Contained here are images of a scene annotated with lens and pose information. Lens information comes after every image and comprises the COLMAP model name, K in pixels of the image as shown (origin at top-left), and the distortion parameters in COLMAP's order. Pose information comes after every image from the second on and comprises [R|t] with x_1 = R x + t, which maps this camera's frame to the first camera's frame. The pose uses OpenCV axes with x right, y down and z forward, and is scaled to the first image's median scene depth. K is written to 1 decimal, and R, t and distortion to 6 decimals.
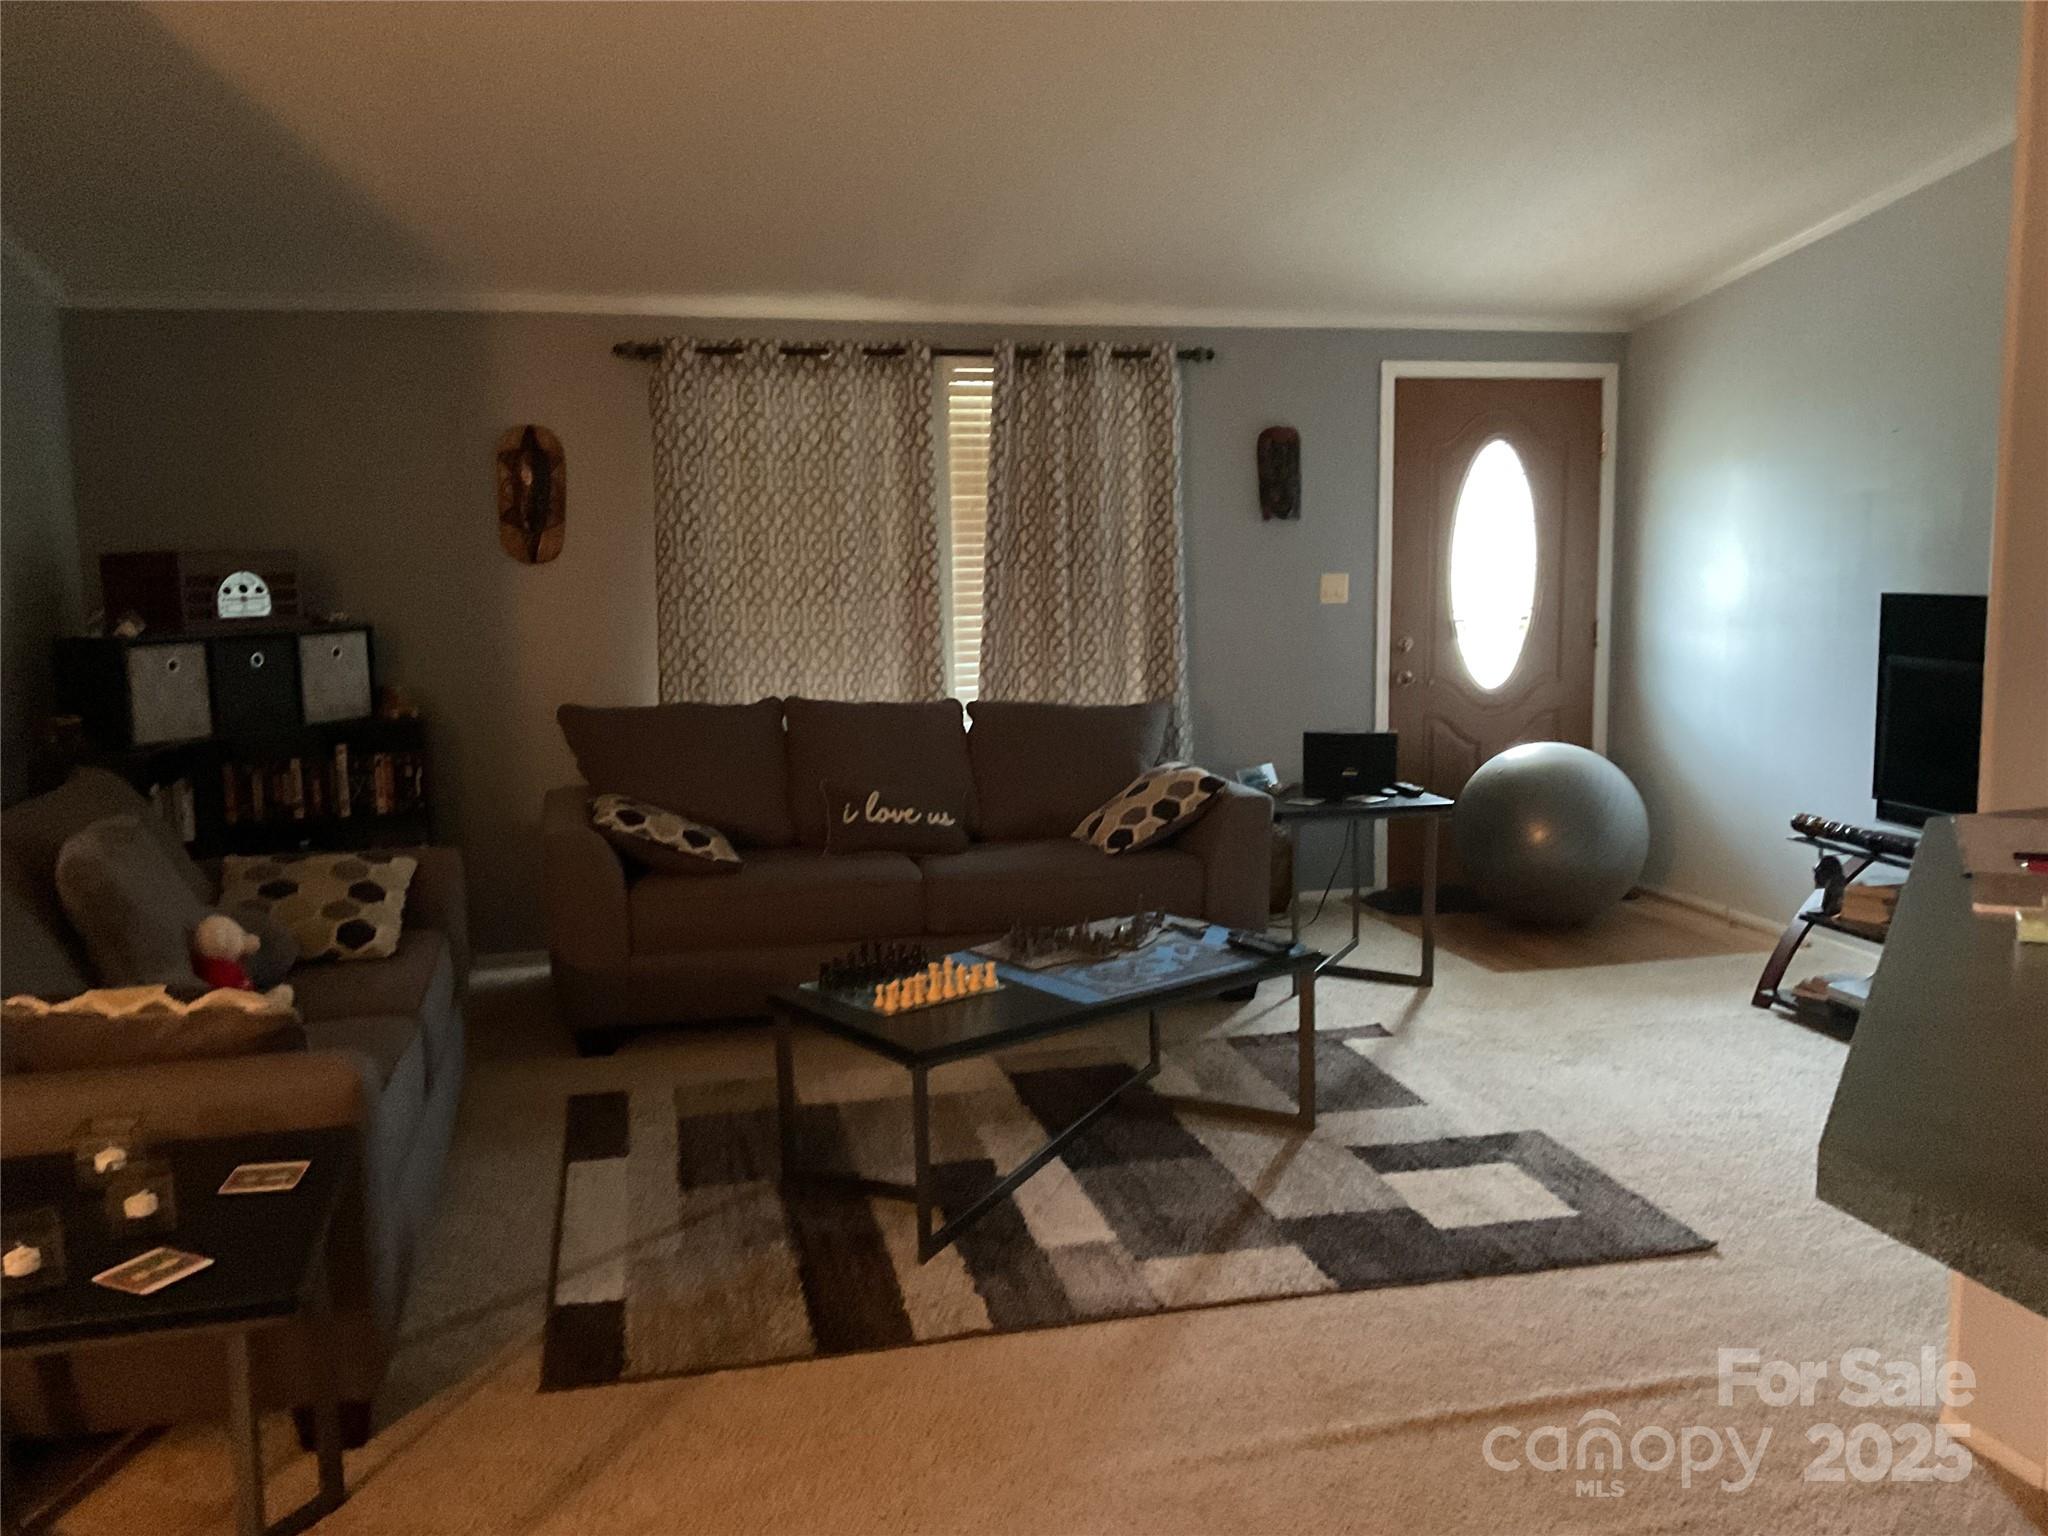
lens RADIAL K [[1726.1, 0, 1013.6], [0, 1726.1, 774.2], [0, 0, 1]] dist [0.039843, -0.051007]
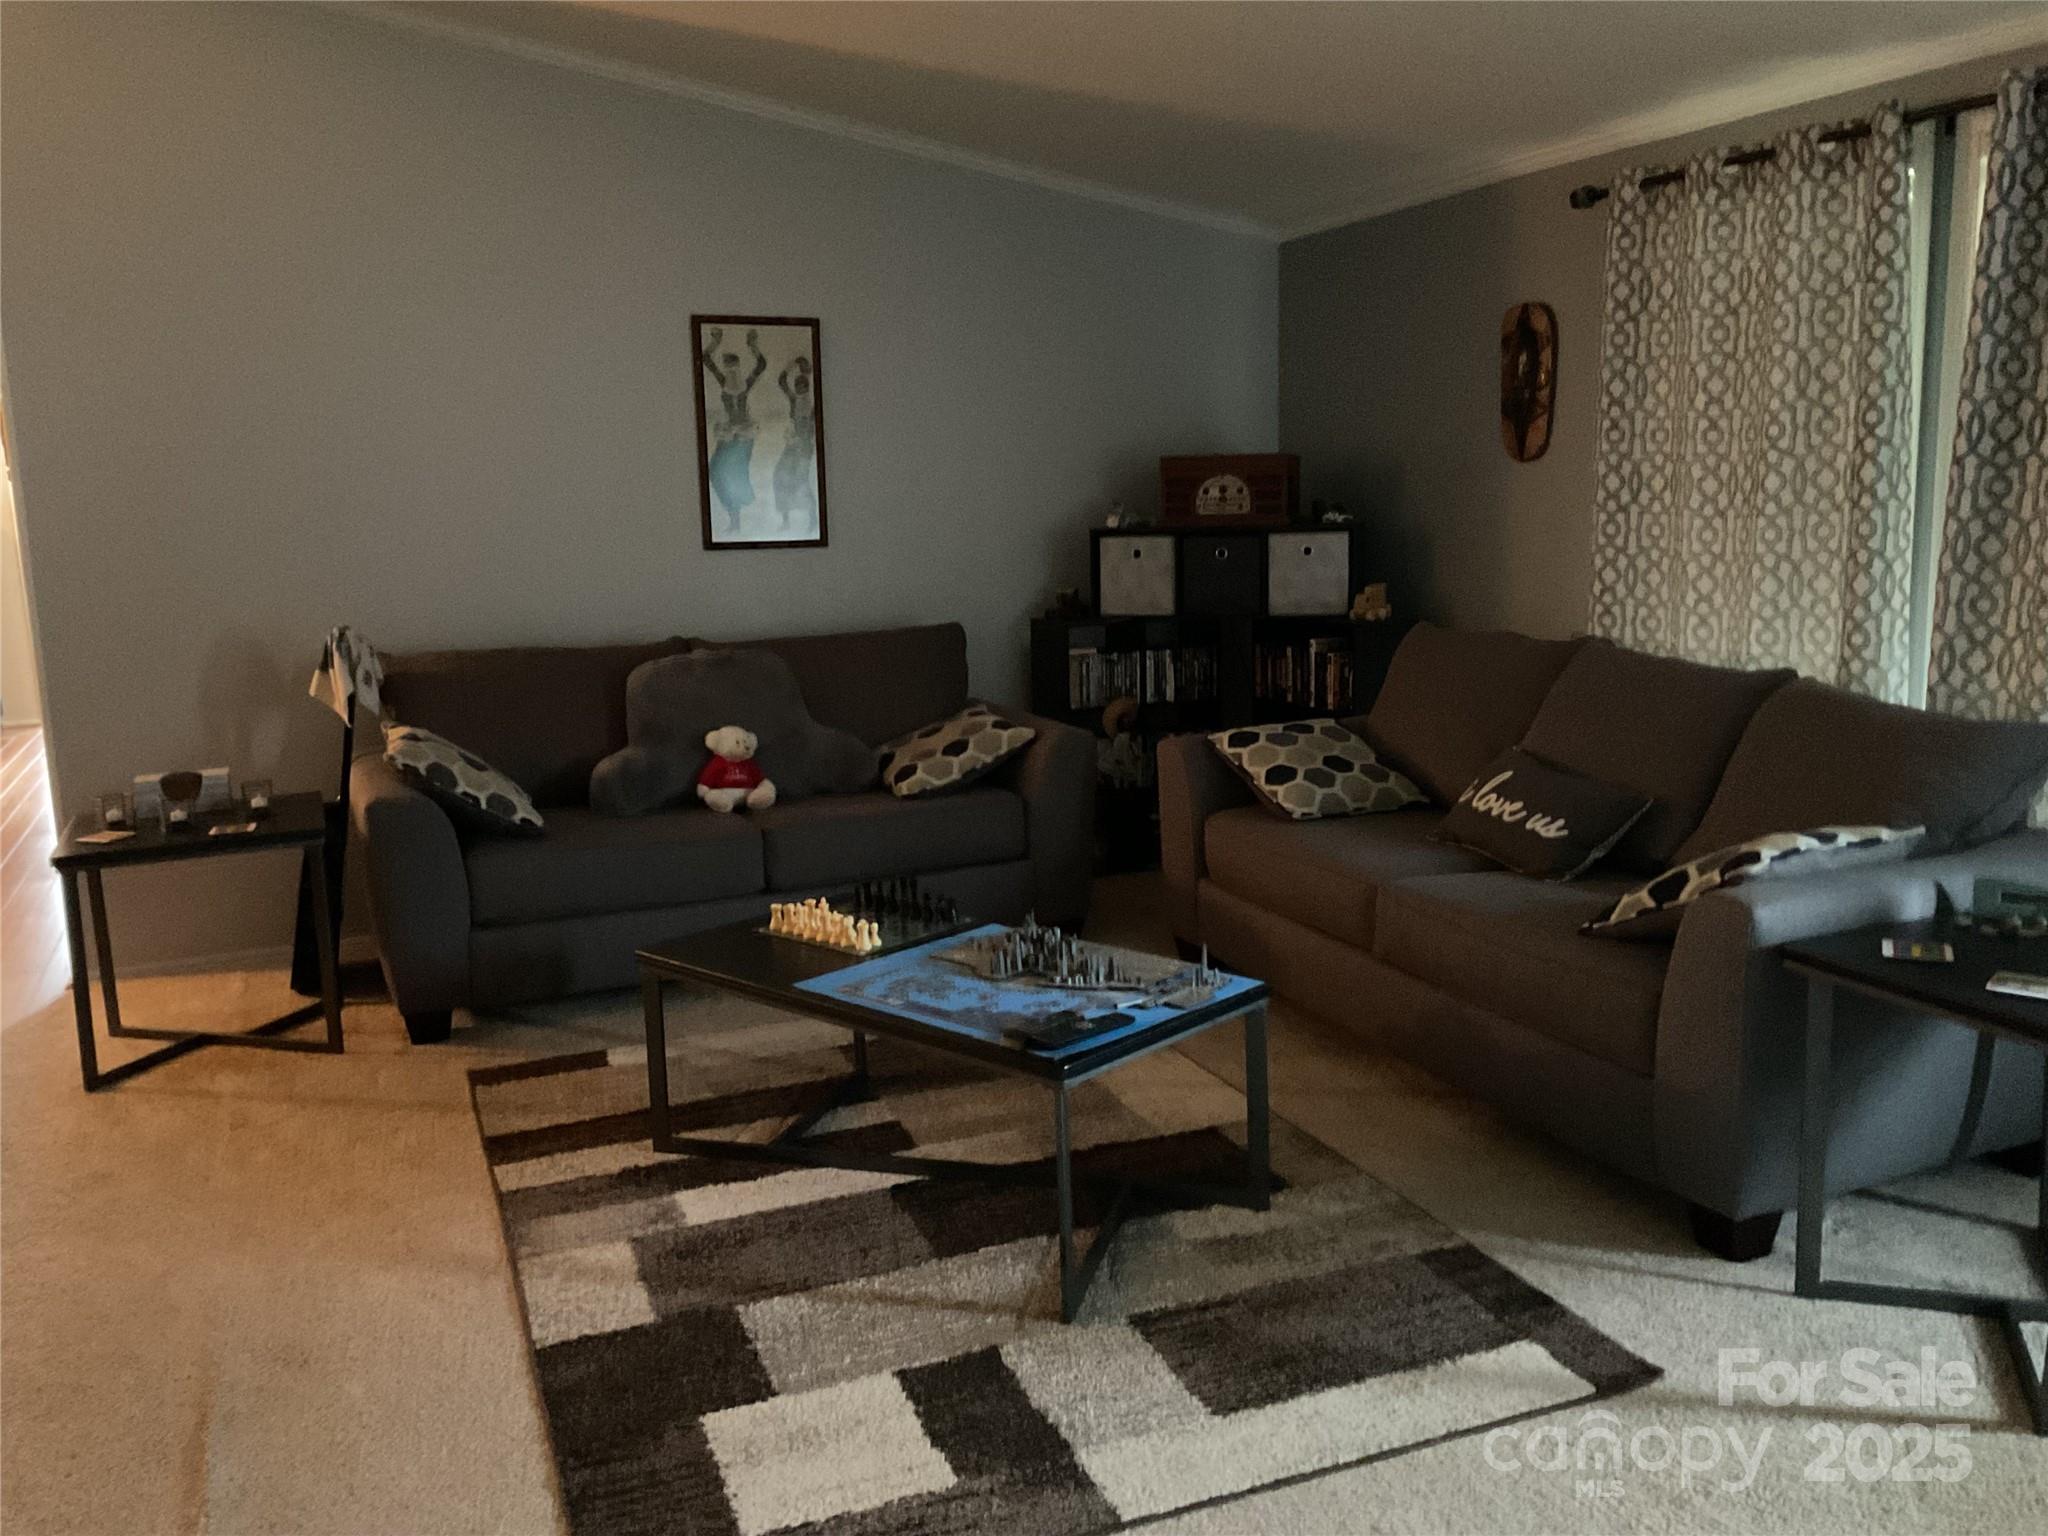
lens RADIAL K [[1709.8, 0, 1024.0], [0, 1709.8, 768.0], [0, 0, 1]] dist [0.058030, -0.089623]
pose [[0.126018, 0.177195, -0.976074, 0.728035], [-0.099781, 0.981193, 0.165242, -0.110012], [0.986997, 0.076570, 0.141329, 0.798699]]
